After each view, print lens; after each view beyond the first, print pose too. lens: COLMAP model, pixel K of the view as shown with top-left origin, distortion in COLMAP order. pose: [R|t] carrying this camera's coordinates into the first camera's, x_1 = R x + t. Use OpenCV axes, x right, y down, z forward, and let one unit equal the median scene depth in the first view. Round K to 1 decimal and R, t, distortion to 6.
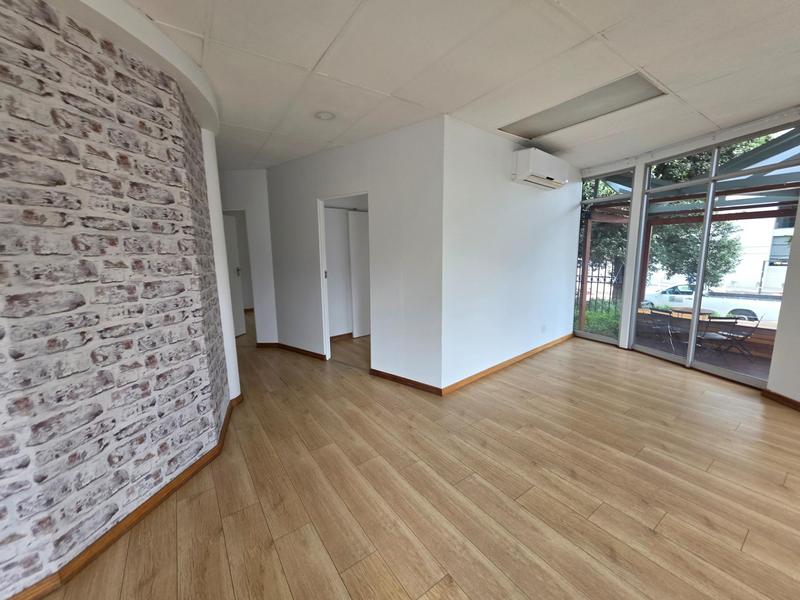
lens RADIAL K [[320.9, 0, 404.0], [0, 320.9, 298.5], [0, 0, 1]] dist [0.002313, 0.000024]
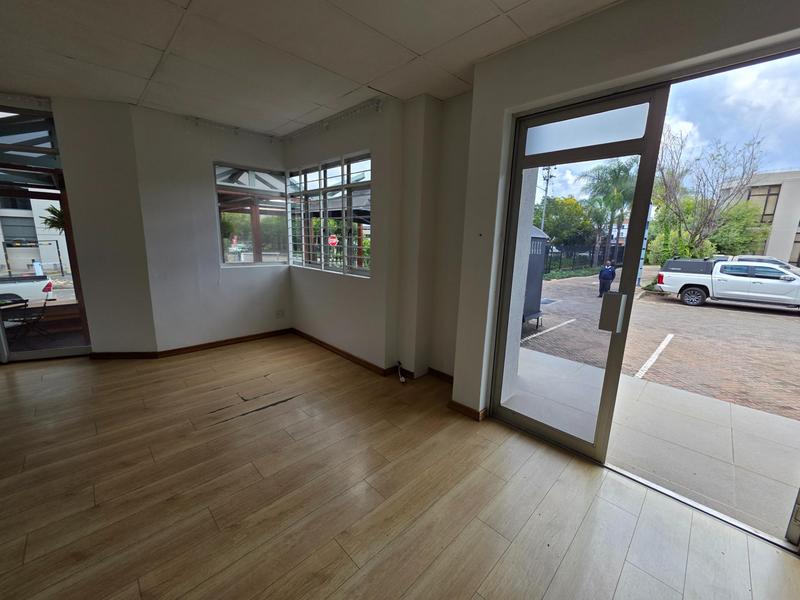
lens RADIAL K [[320.9, 0, 395.2], [0, 320.9, 298.2], [0, 0, 1]] dist [0.002313, 0.000024]
pose [[-0.161879, -0.172350, 0.971643, -0.134572], [0.117991, 0.974186, 0.192458, -0.001912], [-0.979731, 0.145800, -0.137364, 0.060083]]
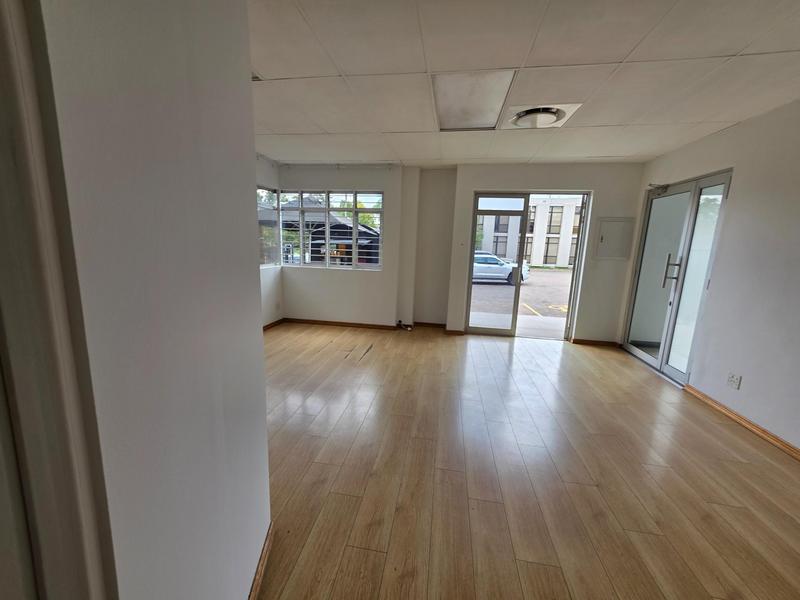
lens RADIAL K [[320.9, 0, 389.5], [0, 320.9, 304.5], [0, 0, 1]] dist [0.002313, 0.000024]
pose [[-0.695910, -0.145229, 0.703291, -0.322332], [0.081452, 0.957055, 0.278229, -0.171311], [-0.713495, 0.250907, -0.654195, 1.135478]]
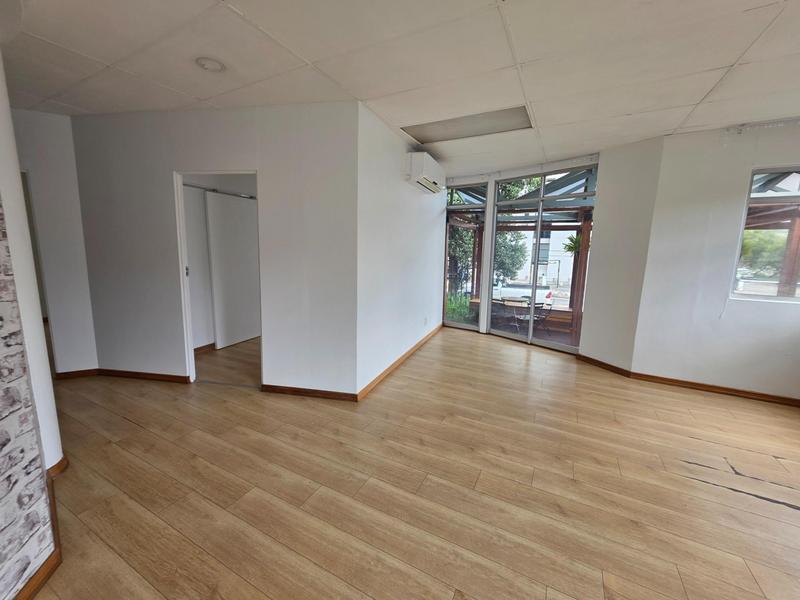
lens RADIAL K [[320.9, 0, 401.1], [0, 320.9, 296.4], [0, 0, 1]] dist [0.002313, 0.000024]
pose [[0.887907, -0.036471, 0.458575, -0.191414], [0.032878, 0.999334, 0.015819, -0.015240], [-0.458847, 0.001031, 0.888515, 0.104774]]
